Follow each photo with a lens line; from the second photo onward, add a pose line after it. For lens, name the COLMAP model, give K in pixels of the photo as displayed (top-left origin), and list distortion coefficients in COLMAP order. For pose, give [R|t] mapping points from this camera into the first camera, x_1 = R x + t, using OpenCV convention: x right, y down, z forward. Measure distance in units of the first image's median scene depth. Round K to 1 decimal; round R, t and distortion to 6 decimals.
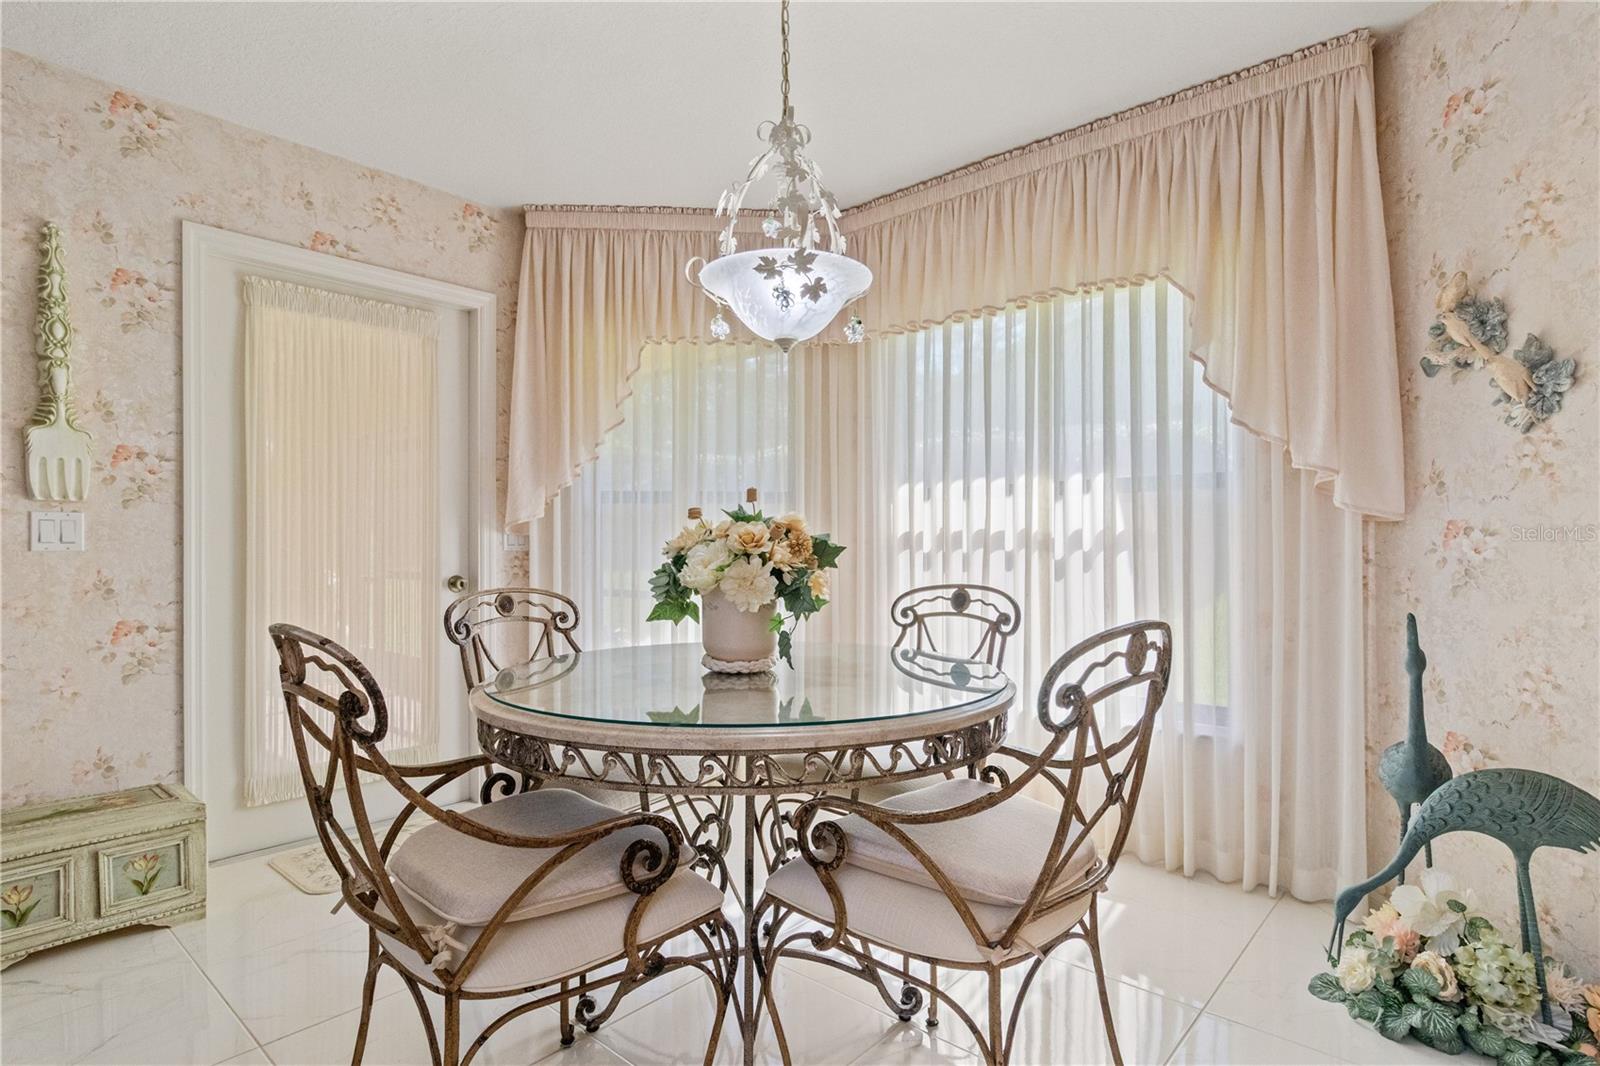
lens RADIAL K [[812.6, 0, 809.2], [0, 812.6, 547.4], [0, 0, 1]] dist [-0.003865, -0.001695]
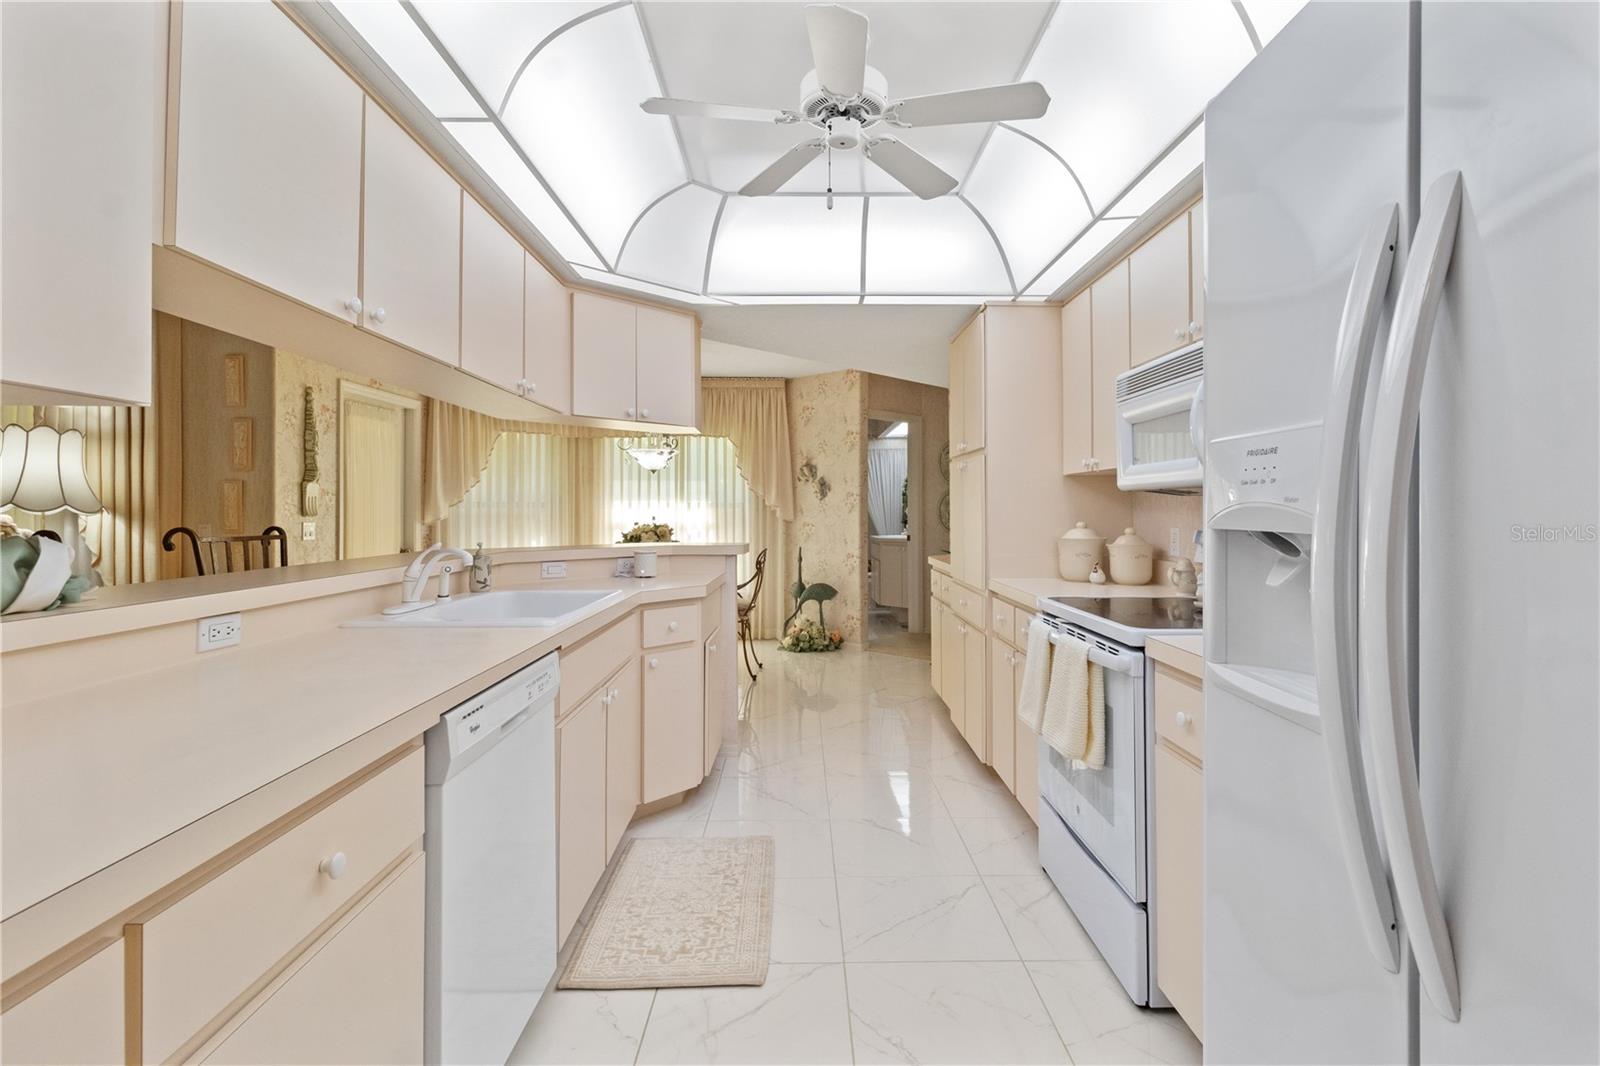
lens RADIAL K [[766.3, 0, 809.0], [0, 766.3, 501.6], [0, 0, 1]] dist [0.003757, 0.000308]
pose [[0.745596, 0.007836, 0.666352, -1.400275], [0.002890, 0.999883, -0.014992, -0.068358], [-0.666392, 0.013104, 0.745486, -1.489472]]
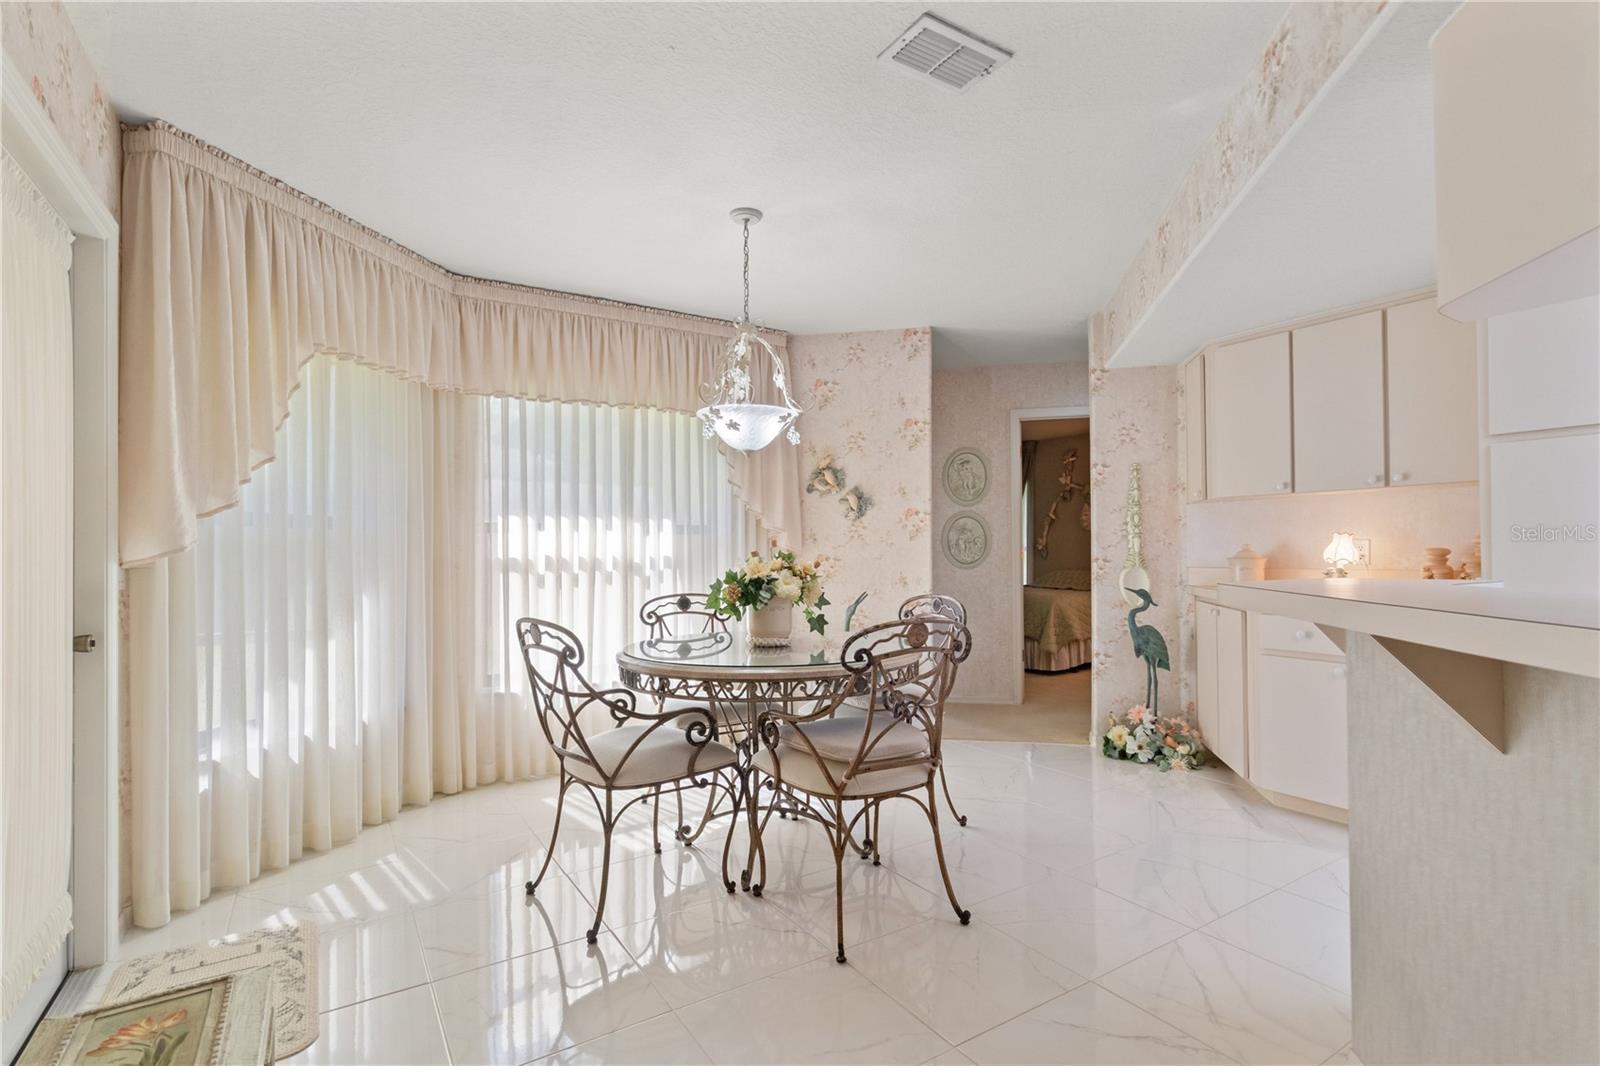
lens RADIAL K [[760.1, 0, 801.9], [0, 760.1, 543.6], [0, 0, 1]] dist [-0.003388, -0.000661]
pose [[0.276929, 0.008641, 0.960852, -1.308188], [0.011469, 0.999859, -0.012297, -0.035290], [-0.960822, 0.014426, 0.276791, 0.396839]]
